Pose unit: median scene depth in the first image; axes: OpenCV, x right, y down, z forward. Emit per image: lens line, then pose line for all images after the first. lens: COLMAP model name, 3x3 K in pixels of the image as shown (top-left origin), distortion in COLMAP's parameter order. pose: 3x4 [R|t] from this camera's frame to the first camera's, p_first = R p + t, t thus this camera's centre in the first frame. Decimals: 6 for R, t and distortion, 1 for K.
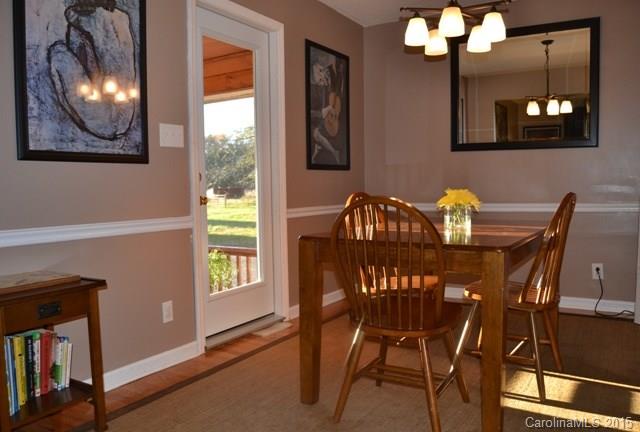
lens RADIAL K [[531.5, 0, 320.0], [0, 531.5, 216.0], [0, 0, 1]] dist [-0.004757, -0.001267]
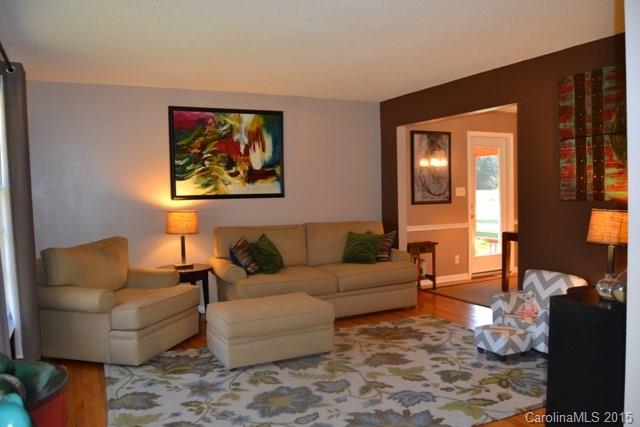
lens RADIAL K [[521.8, 0, 320.0], [0, 521.8, 213.5], [0, 0, 1]] dist [-0.068571, 0.010450]
pose [[0.845187, 0.017132, -0.534196, 0.529372], [-0.024475, 0.999678, -0.006663, -0.014297], [0.533910, 0.018706, 0.845334, -1.603759]]
